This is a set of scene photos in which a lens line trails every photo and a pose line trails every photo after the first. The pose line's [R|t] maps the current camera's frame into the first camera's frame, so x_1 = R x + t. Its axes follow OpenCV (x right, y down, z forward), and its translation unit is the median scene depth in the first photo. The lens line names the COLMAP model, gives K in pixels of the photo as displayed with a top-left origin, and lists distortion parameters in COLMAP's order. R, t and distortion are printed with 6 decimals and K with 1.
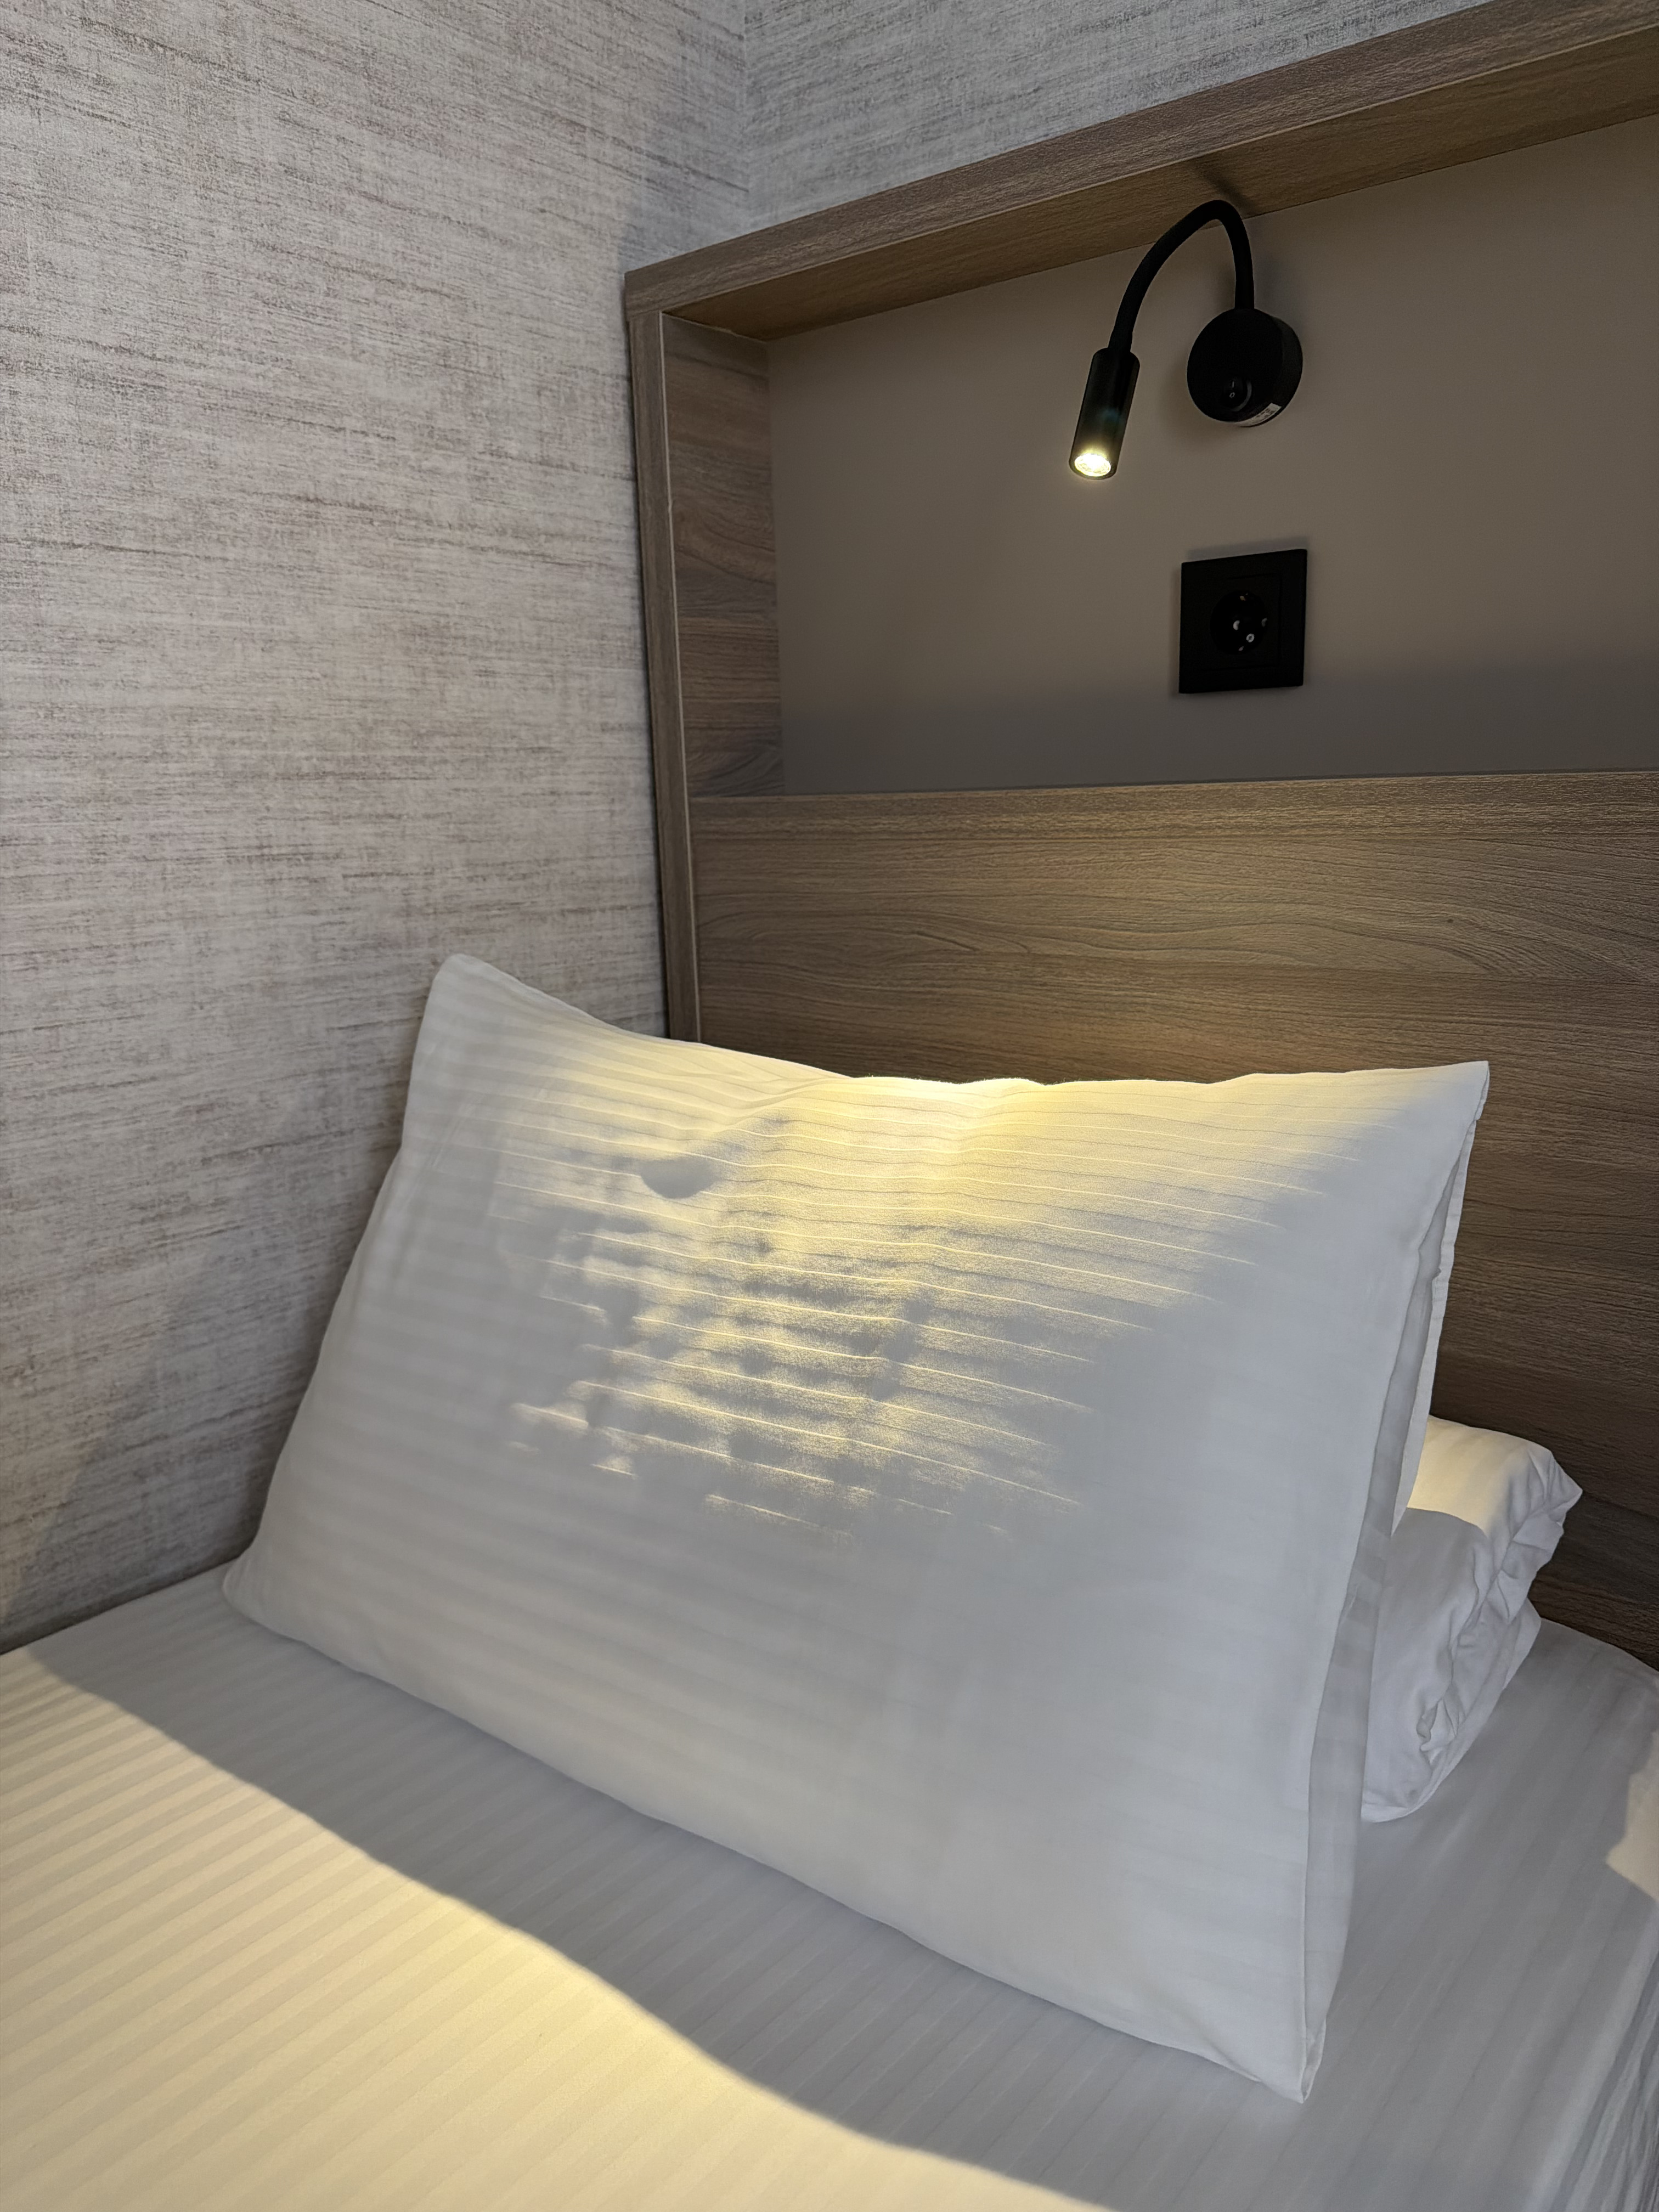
lens RADIAL K [[1606.4, 0, 837.7], [0, 1606.4, 1123.7], [0, 0, 1]] dist [0.006089, -0.014423]
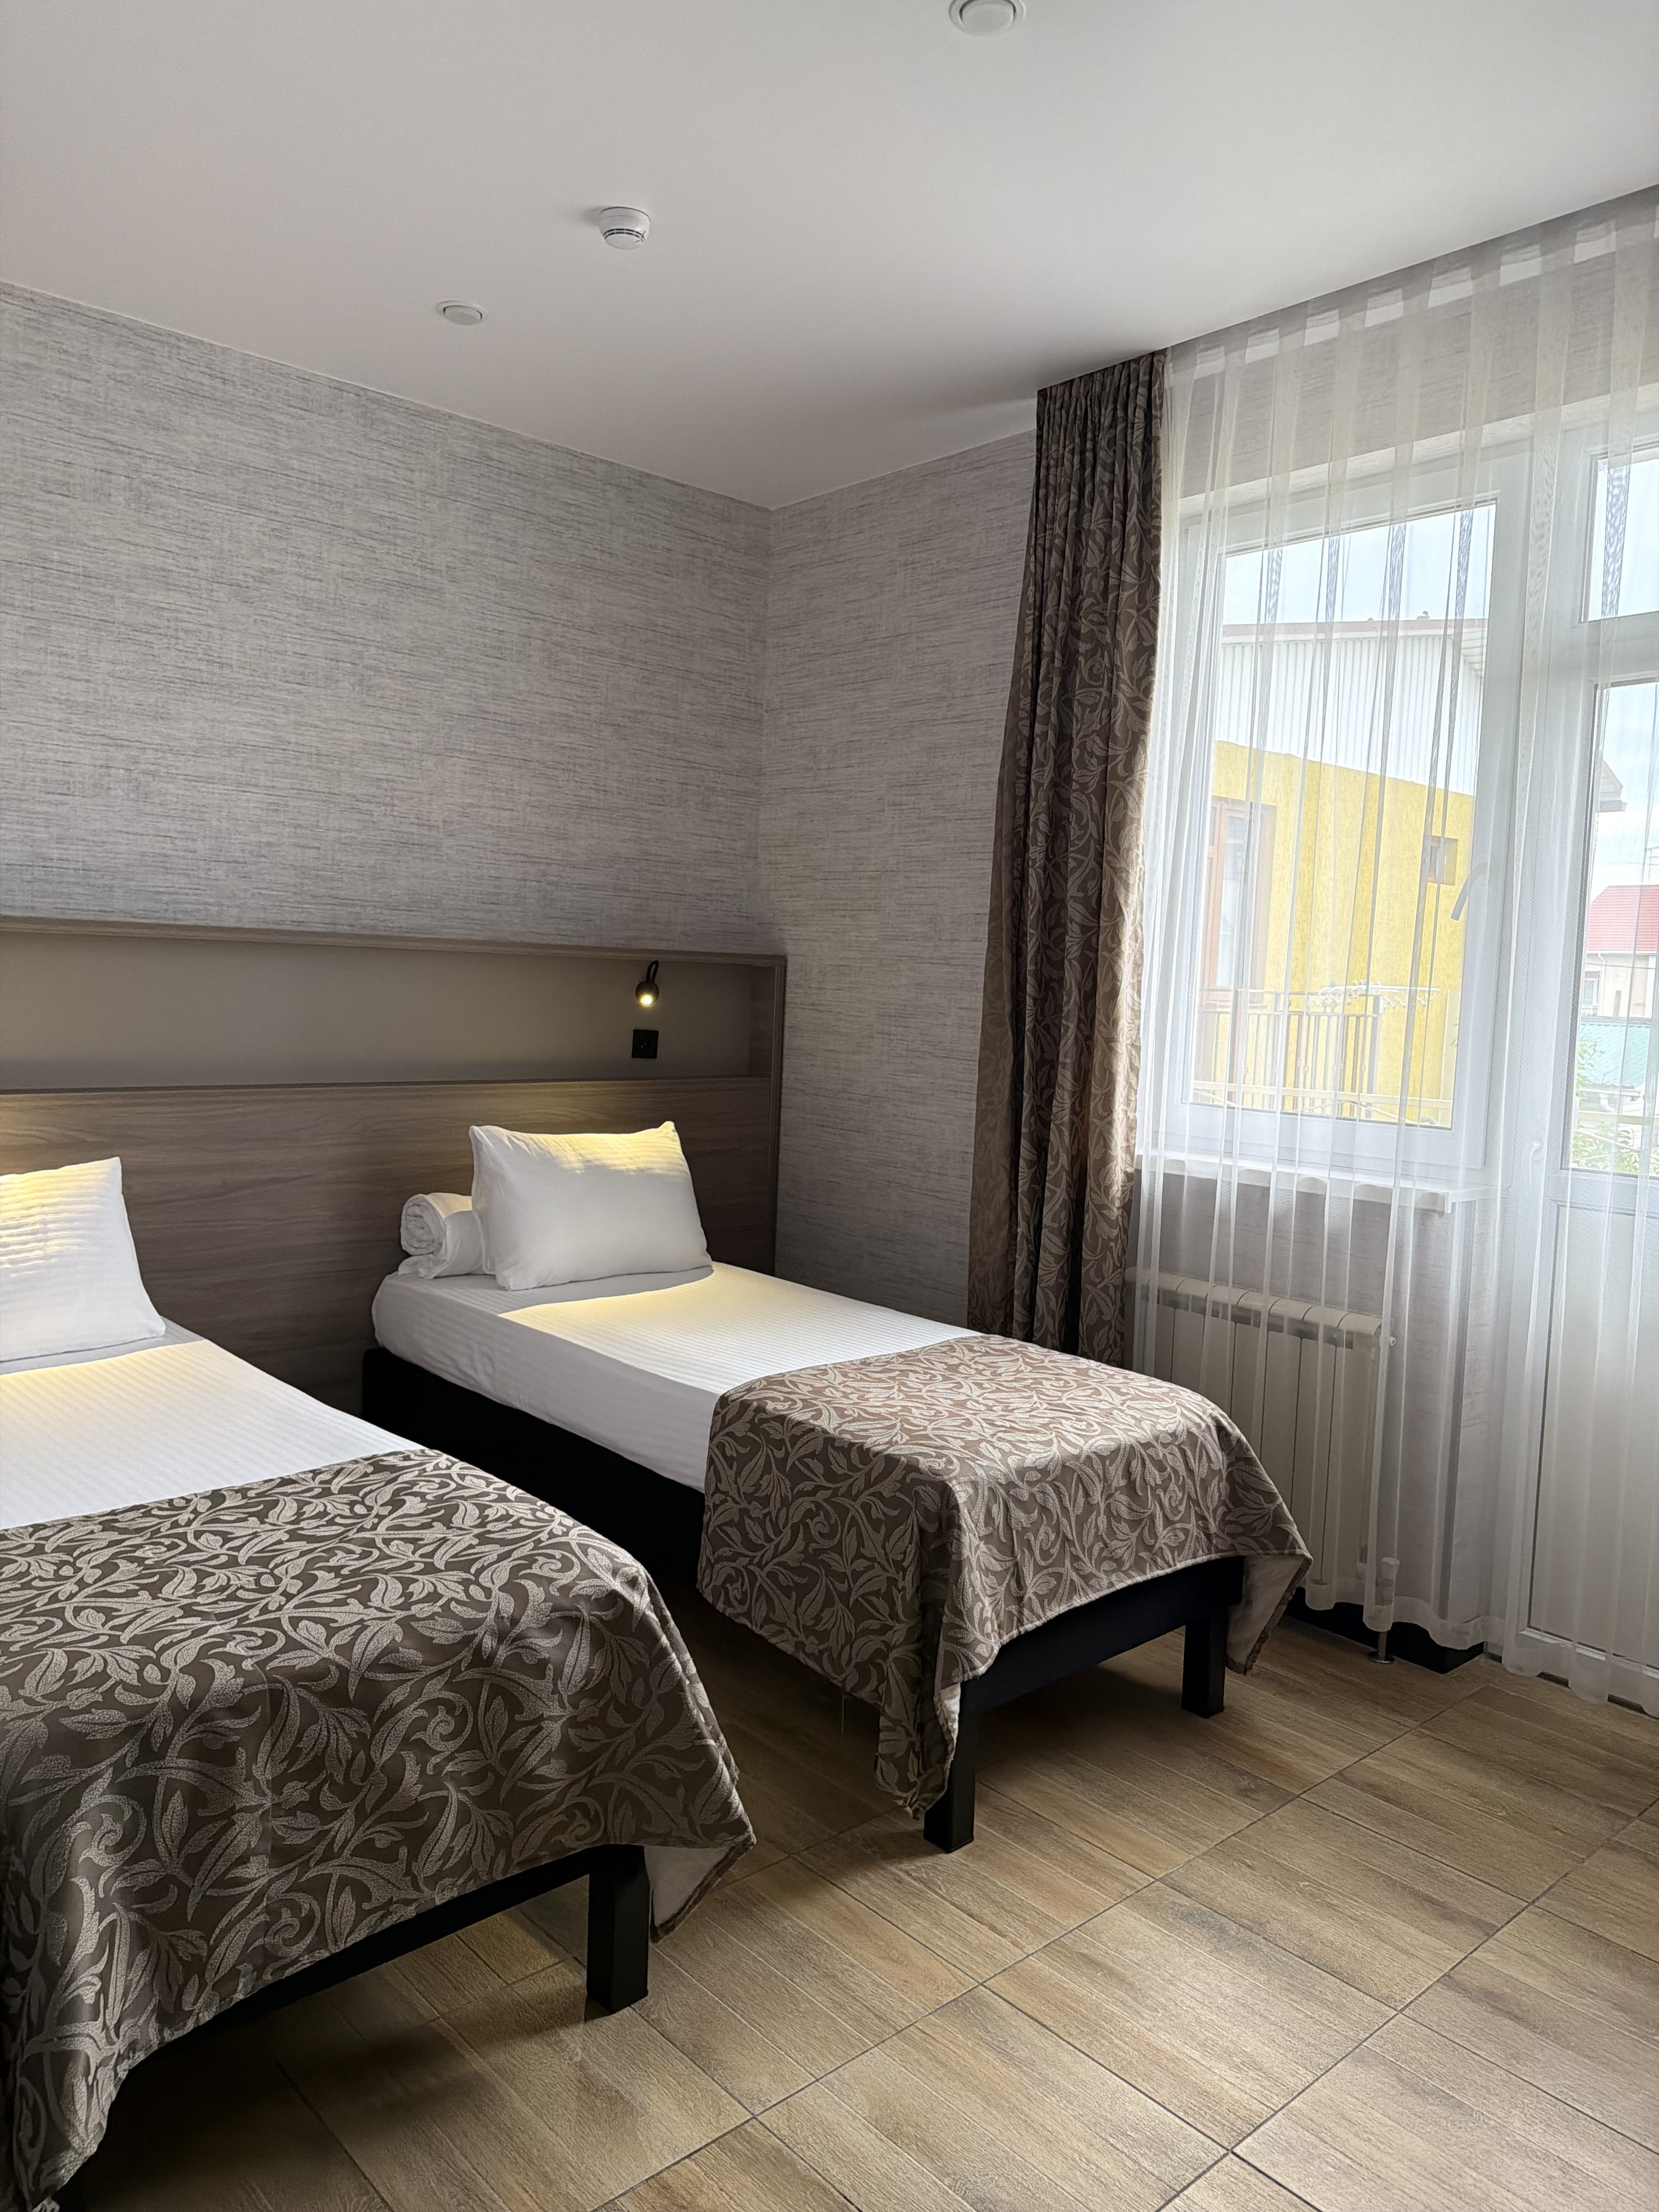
lens RADIAL K [[1558.0, 0, 831.4], [0, 1558.0, 1102.8], [0, 0, 1]] dist [0.052901, -0.070487]
pose [[0.159152, -0.045337, 0.986213, -2.681683], [0.160601, 0.986828, 0.019448, 0.032604], [-0.974104, 0.155292, 0.164337, -1.309083]]
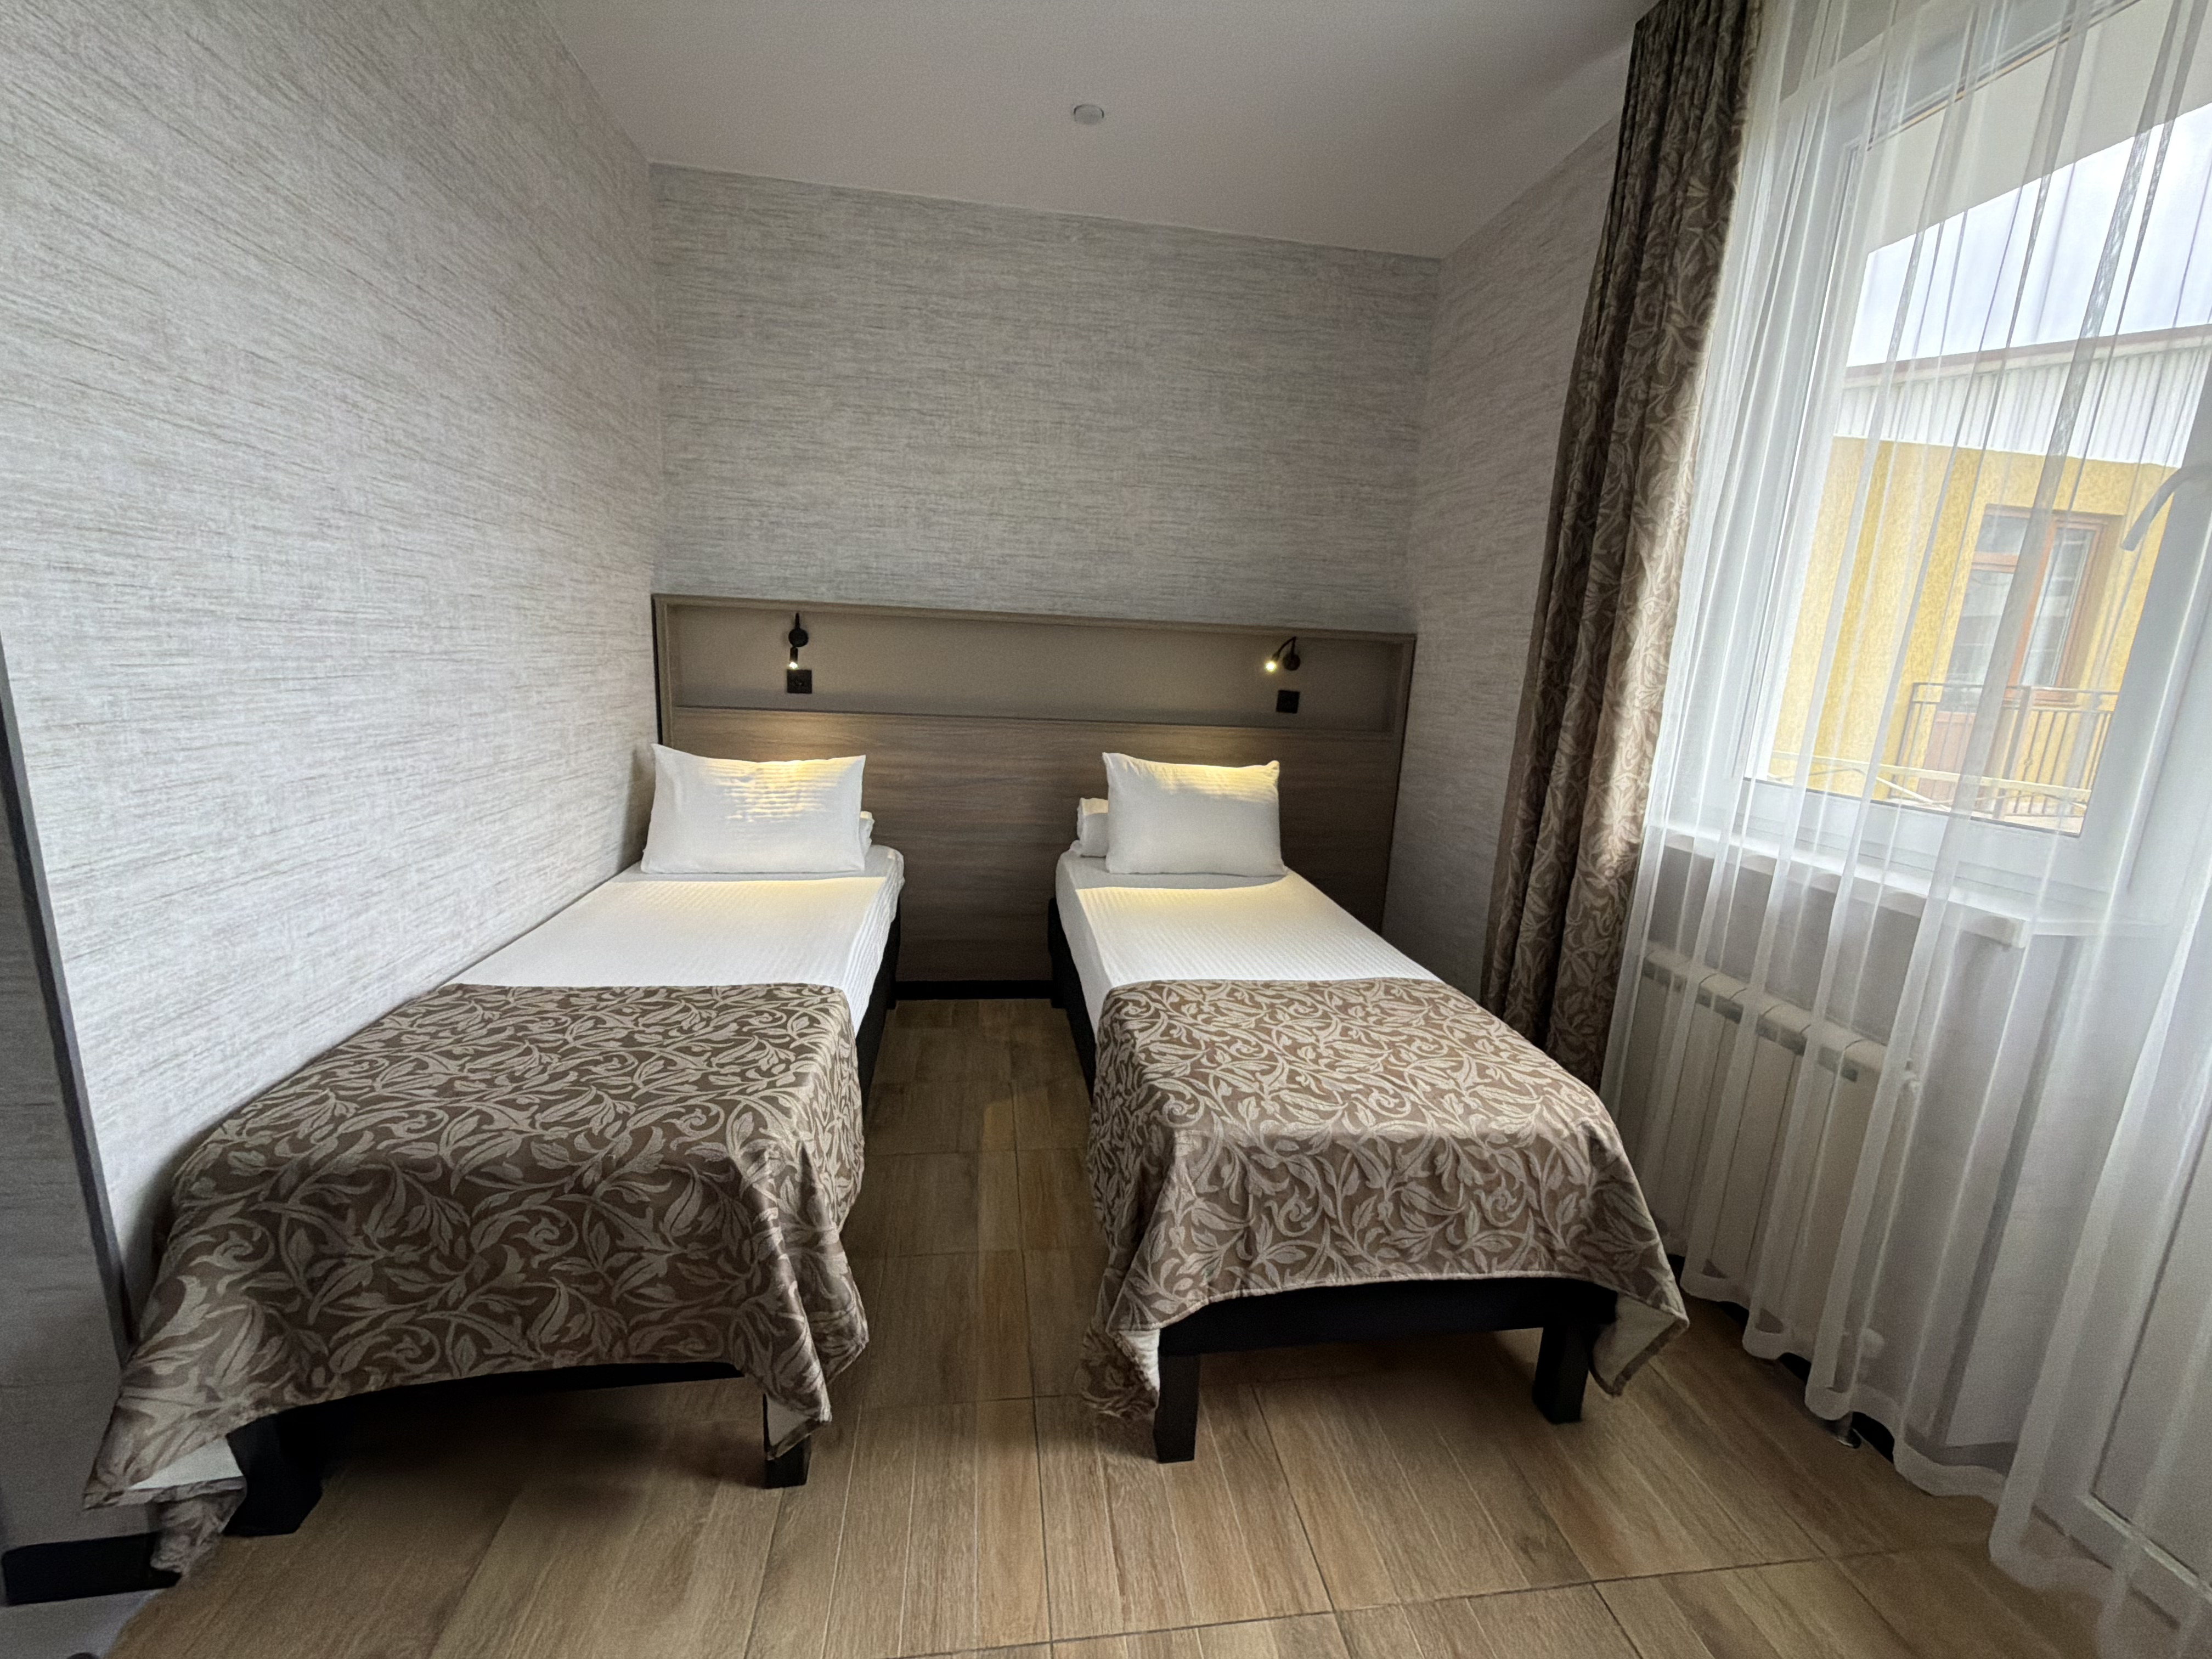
lens RADIAL K [[887.3, 0, 1102.9], [0, 887.3, 828.5], [0, 0, 1]] dist [-0.001199, 0.000353]
pose [[0.685343, -0.081344, 0.723663, -1.314024], [0.082454, 0.996019, 0.033870, 0.173250], [-0.723537, 0.036456, 0.689322, -1.874373]]
